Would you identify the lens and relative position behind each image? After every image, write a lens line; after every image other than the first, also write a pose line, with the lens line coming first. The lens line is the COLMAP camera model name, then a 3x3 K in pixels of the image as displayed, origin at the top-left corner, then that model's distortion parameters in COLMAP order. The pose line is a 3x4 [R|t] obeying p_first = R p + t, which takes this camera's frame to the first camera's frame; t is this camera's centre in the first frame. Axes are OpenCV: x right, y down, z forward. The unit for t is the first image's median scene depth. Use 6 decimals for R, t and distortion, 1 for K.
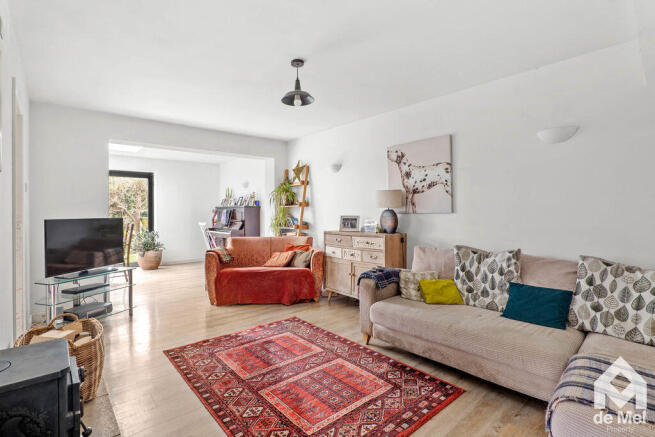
lens RADIAL K [[315.1, 0, 320.8], [0, 315.1, 216.9], [0, 0, 1]] dist [-0.003411, 0.000091]
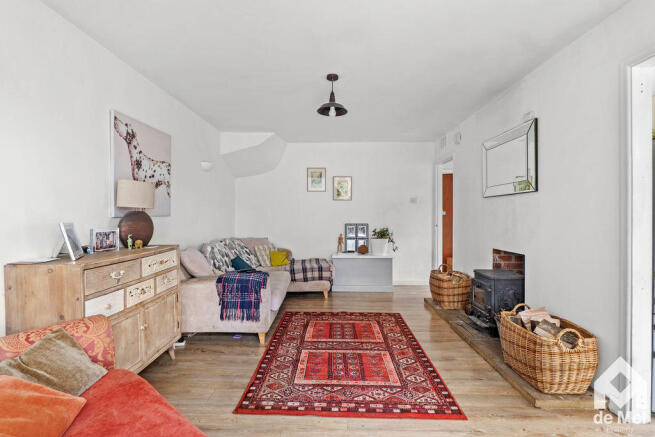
lens RADIAL K [[315.1, 0, 322.5], [0, 315.1, 215.5], [0, 0, 1]] dist [-0.003411, 0.000091]
pose [[-0.740474, 0.003124, 0.672078, -0.648167], [0.012731, 0.999875, 0.009379, -0.018775], [-0.671965, 0.015501, -0.740421, 1.521725]]
